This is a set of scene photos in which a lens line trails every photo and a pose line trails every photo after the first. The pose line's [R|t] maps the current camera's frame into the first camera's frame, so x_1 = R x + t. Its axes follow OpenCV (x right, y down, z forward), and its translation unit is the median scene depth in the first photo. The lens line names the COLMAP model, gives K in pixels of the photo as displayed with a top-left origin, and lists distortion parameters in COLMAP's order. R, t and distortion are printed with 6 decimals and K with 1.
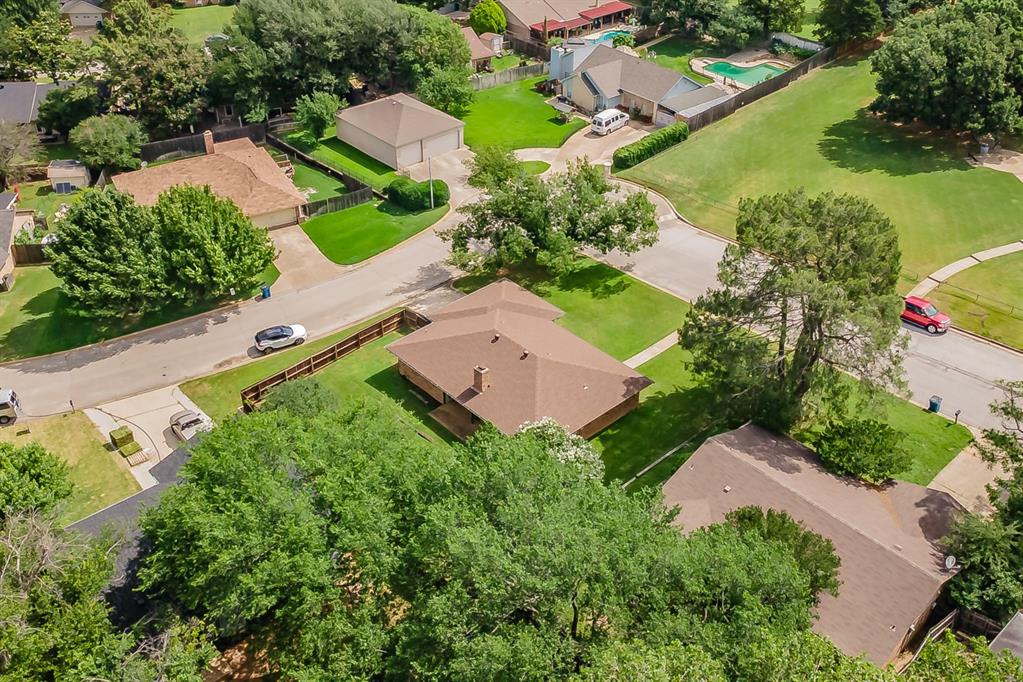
lens RADIAL K [[1093.2, 0, 511.5], [0, 1093.2, 341.0], [0, 0, 1]] dist [0.059459, -0.027987]
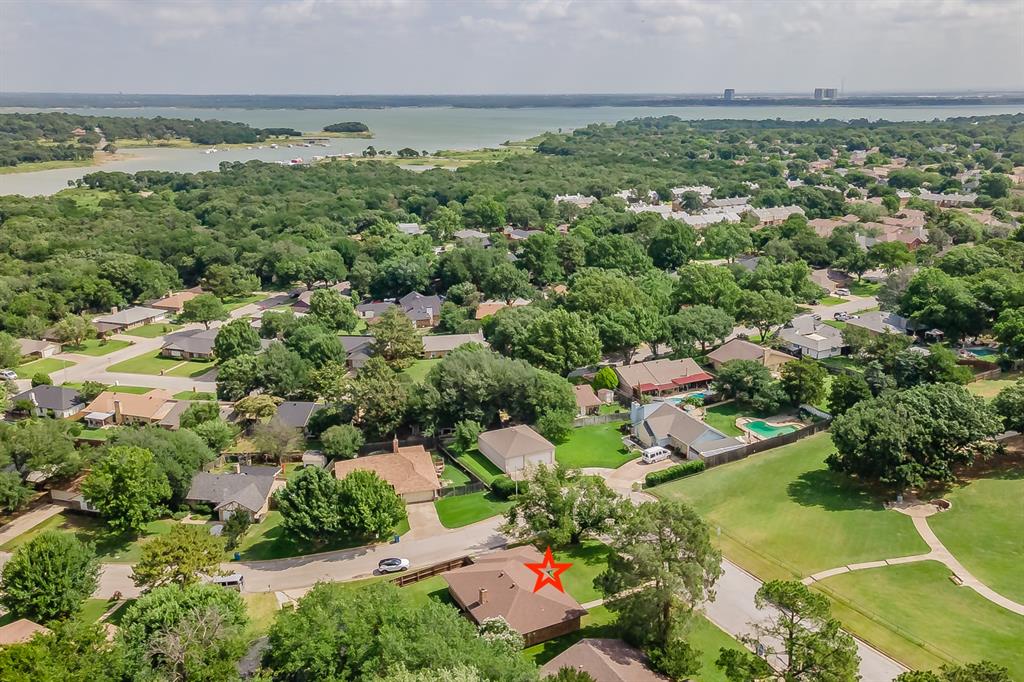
lens RADIAL K [[1094.3, 0, 512.0], [0, 1094.3, 341.0], [0, 0, 1]] dist [0.059459, -0.027987]
pose [[0.951189, 0.053351, -0.303961, 0.349169], [-0.138543, 0.953934, -0.266112, 0.071054], [0.275761, 0.295235, 0.914763, -0.439198]]
